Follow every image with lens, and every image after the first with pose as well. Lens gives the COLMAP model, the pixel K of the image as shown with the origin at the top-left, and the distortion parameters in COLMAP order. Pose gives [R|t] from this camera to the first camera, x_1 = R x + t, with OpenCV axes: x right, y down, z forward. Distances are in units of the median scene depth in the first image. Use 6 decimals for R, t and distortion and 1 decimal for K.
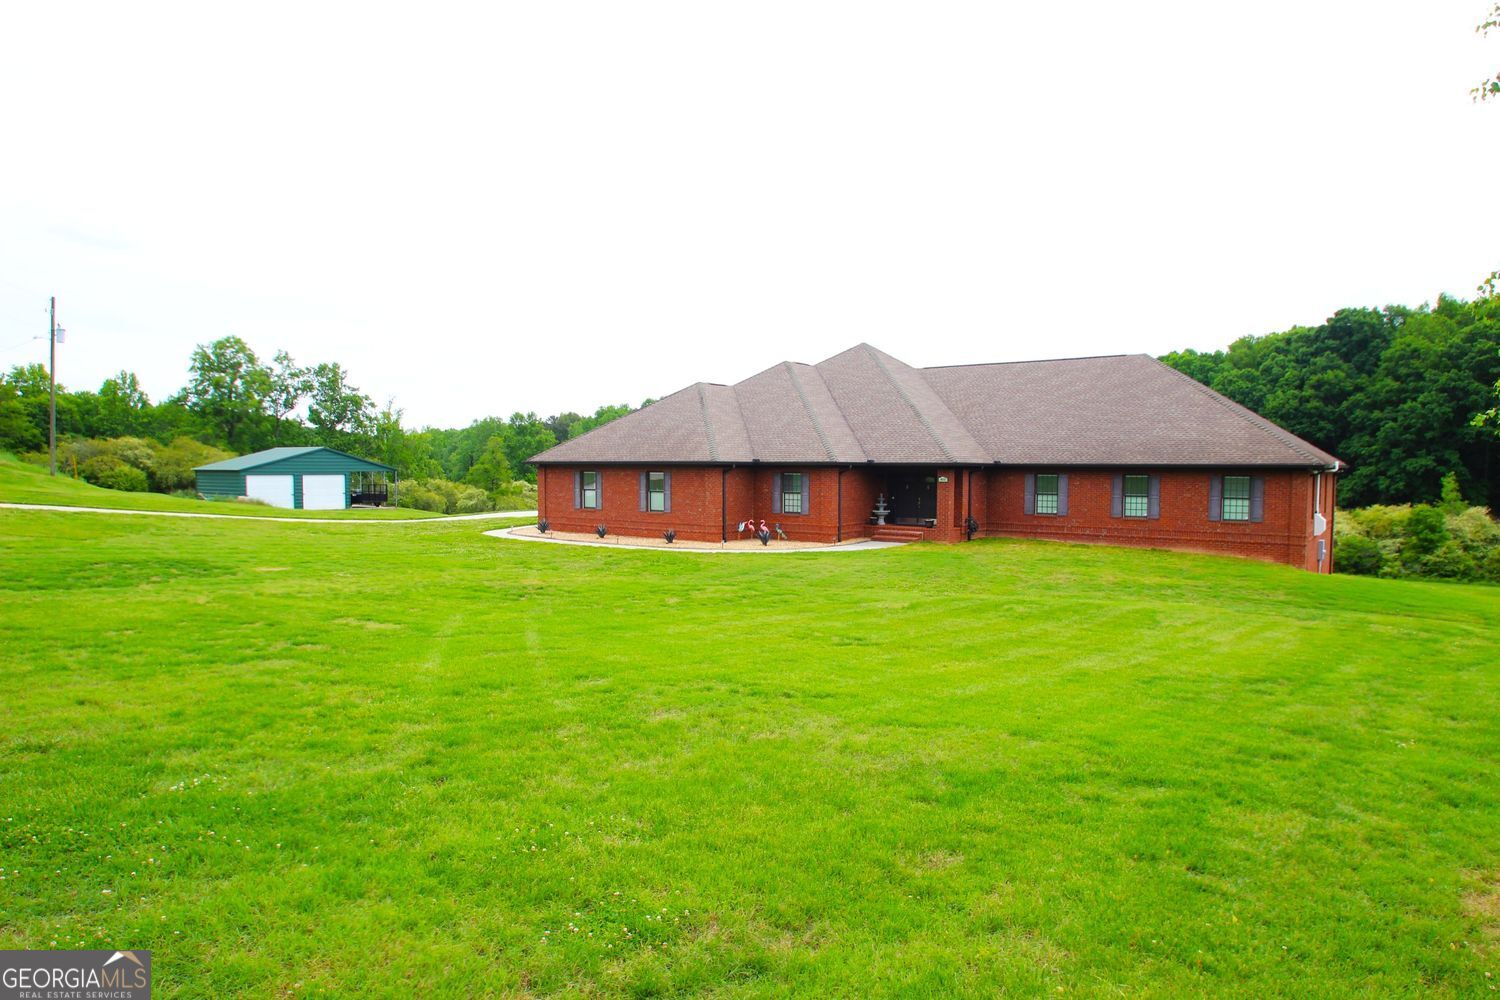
lens RADIAL K [[796.3, 0, 744.0], [0, 796.3, 513.0], [0, 0, 1]] dist [0.001805, -0.014437]
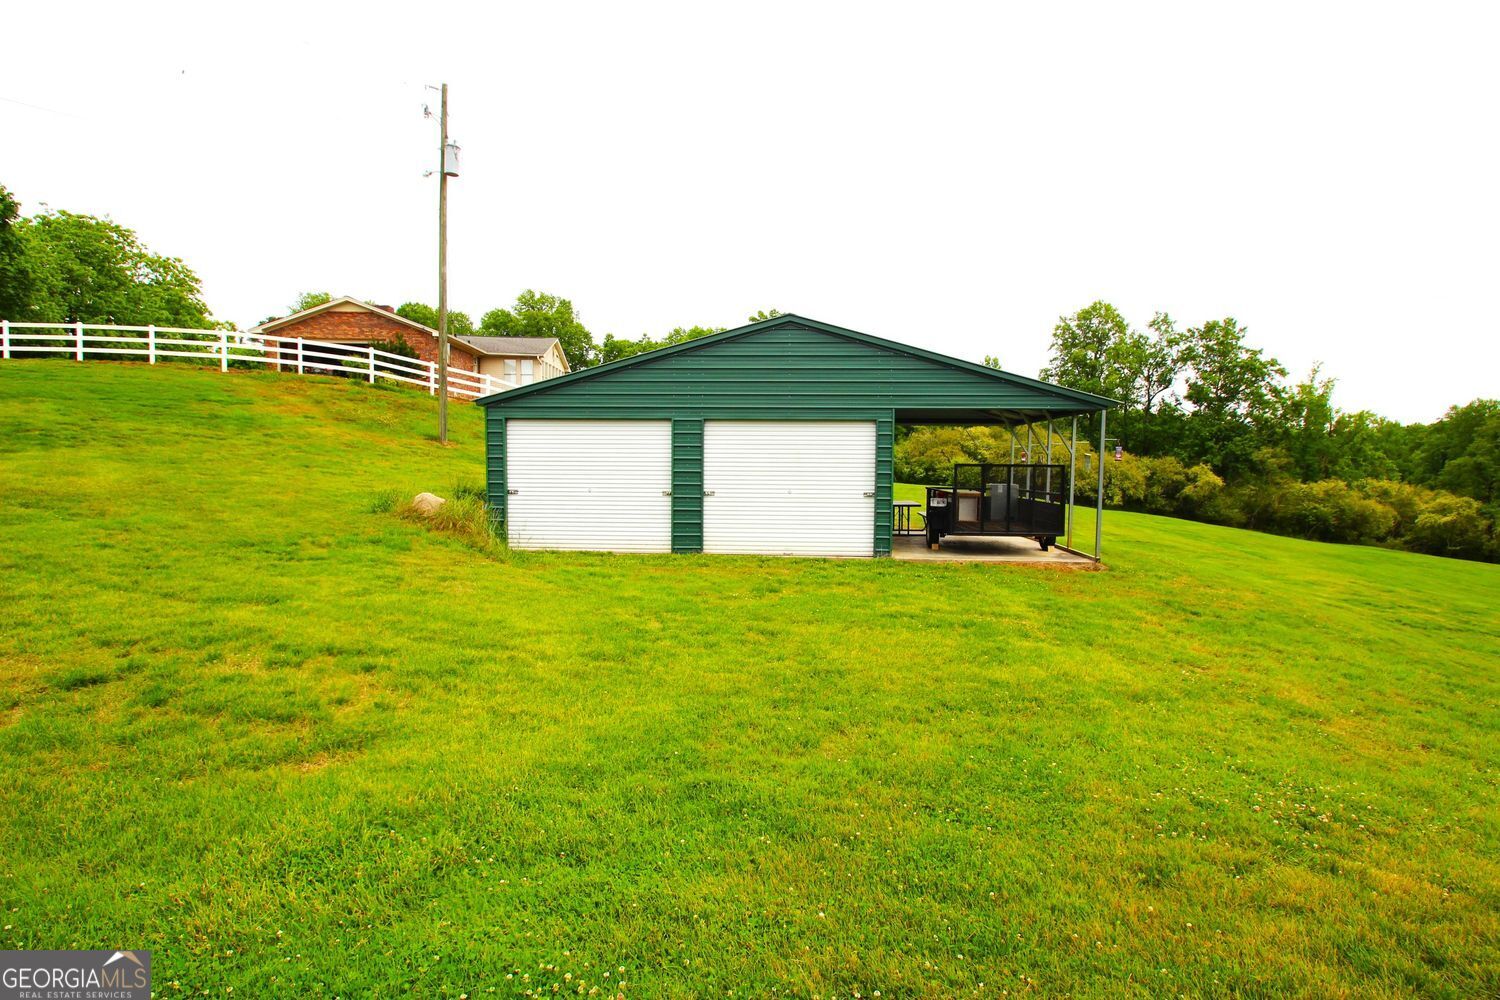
lens RADIAL K [[796.3, 0, 744.0], [0, 796.3, 513.0], [0, 0, 1]] dist [0.001805, -0.014437]
pose [[0.495546, 0.051387, -0.867060, -0.091924], [-0.052702, 0.998188, 0.029038, -0.007628], [0.866982, 0.031306, 0.497356, 0.255718]]
